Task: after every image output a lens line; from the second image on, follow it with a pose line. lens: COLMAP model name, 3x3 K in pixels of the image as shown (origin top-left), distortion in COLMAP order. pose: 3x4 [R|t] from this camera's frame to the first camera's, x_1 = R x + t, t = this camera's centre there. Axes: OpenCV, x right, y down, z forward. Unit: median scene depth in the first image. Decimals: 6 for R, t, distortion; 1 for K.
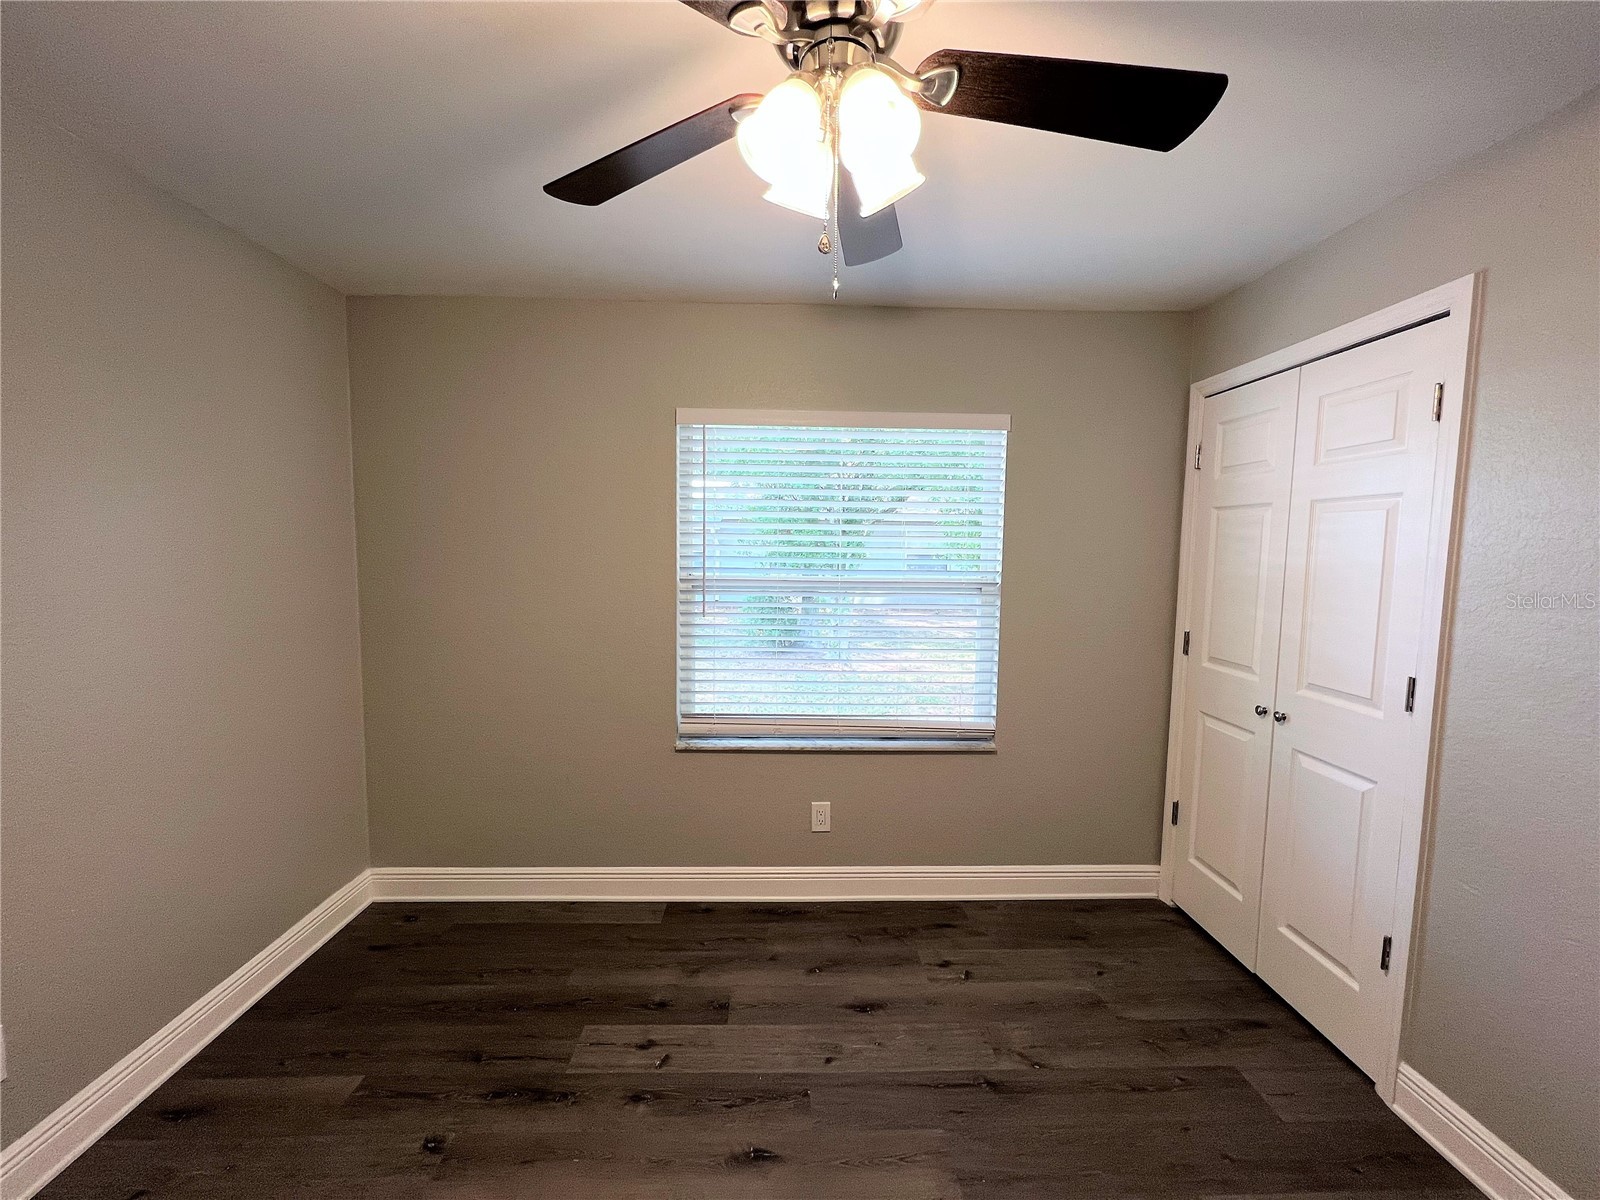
lens RADIAL K [[637.7, 0, 791.1], [0, 637.7, 599.8], [0, 0, 1]] dist [0.002813, -0.000673]
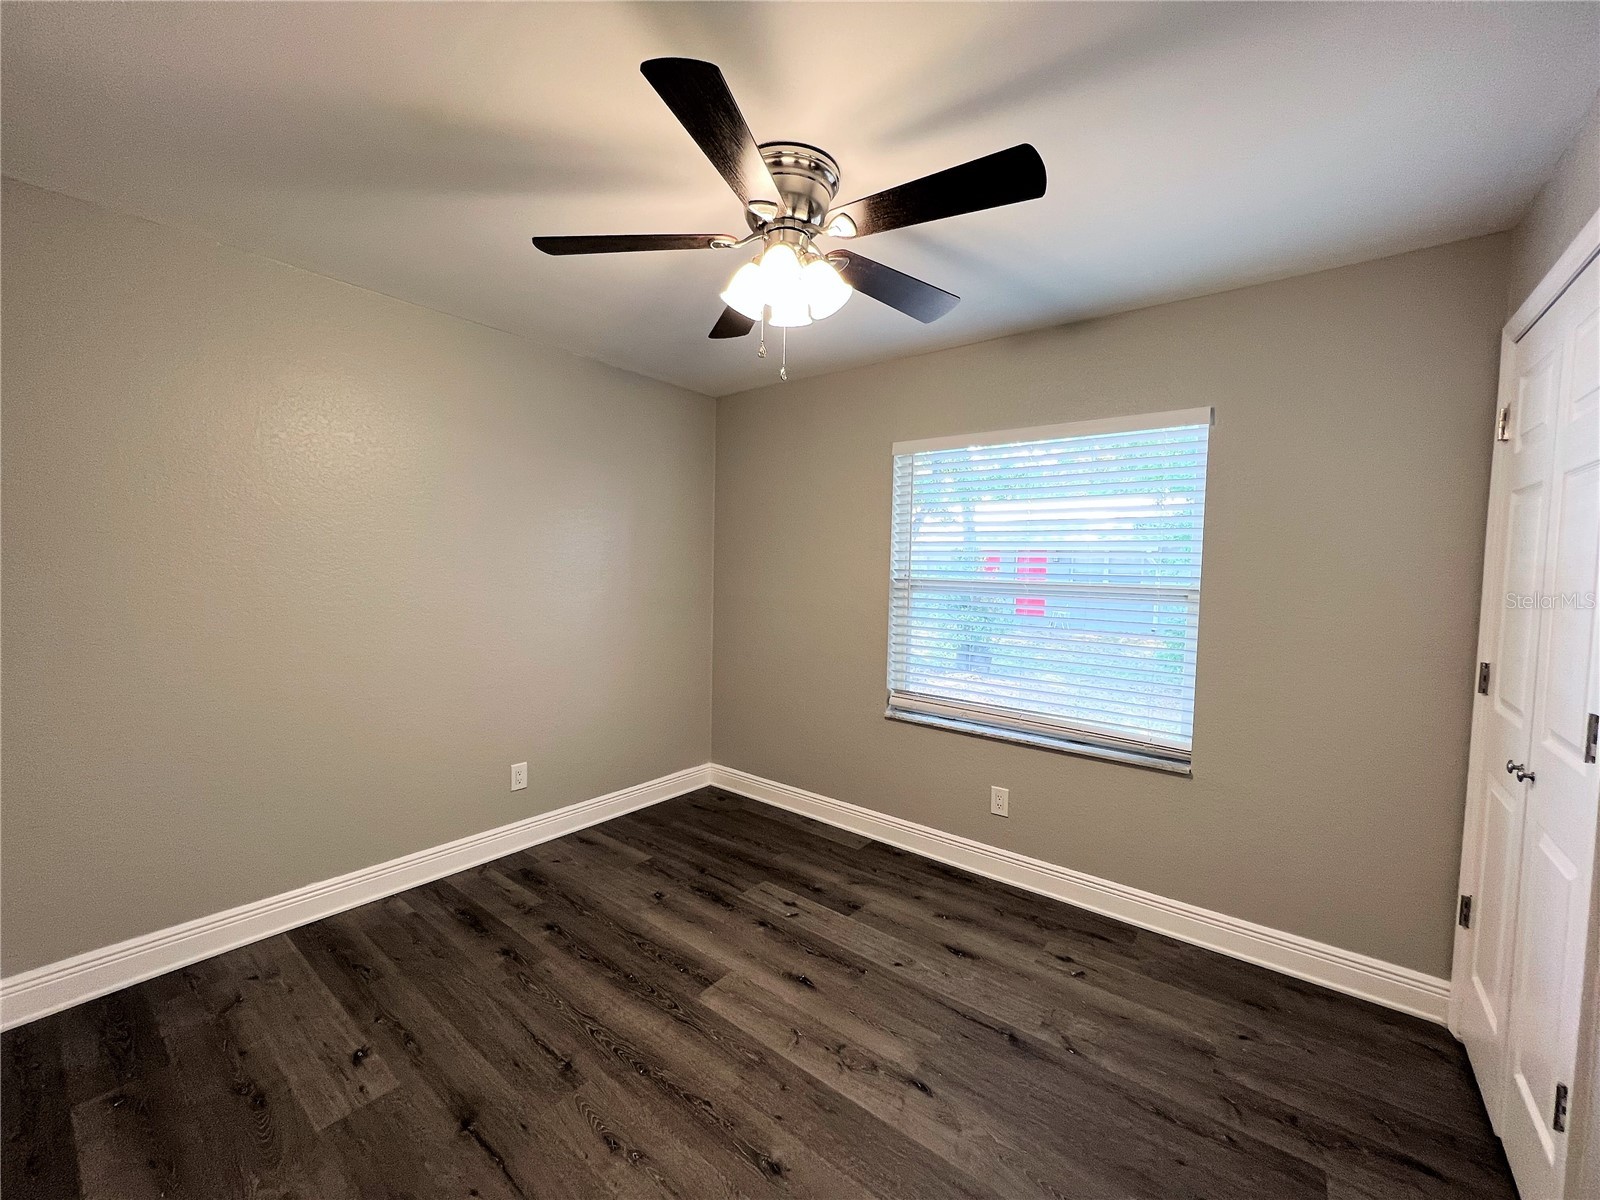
lens RADIAL K [[637.7, 0, 791.0], [0, 637.7, 599.6], [0, 0, 1]] dist [0.002813, -0.000673]
pose [[0.764265, 0.039626, -0.643684, 0.538987], [-0.062632, 0.997953, -0.012931, 0.041453], [0.641853, 0.050198, 0.765183, -0.084545]]
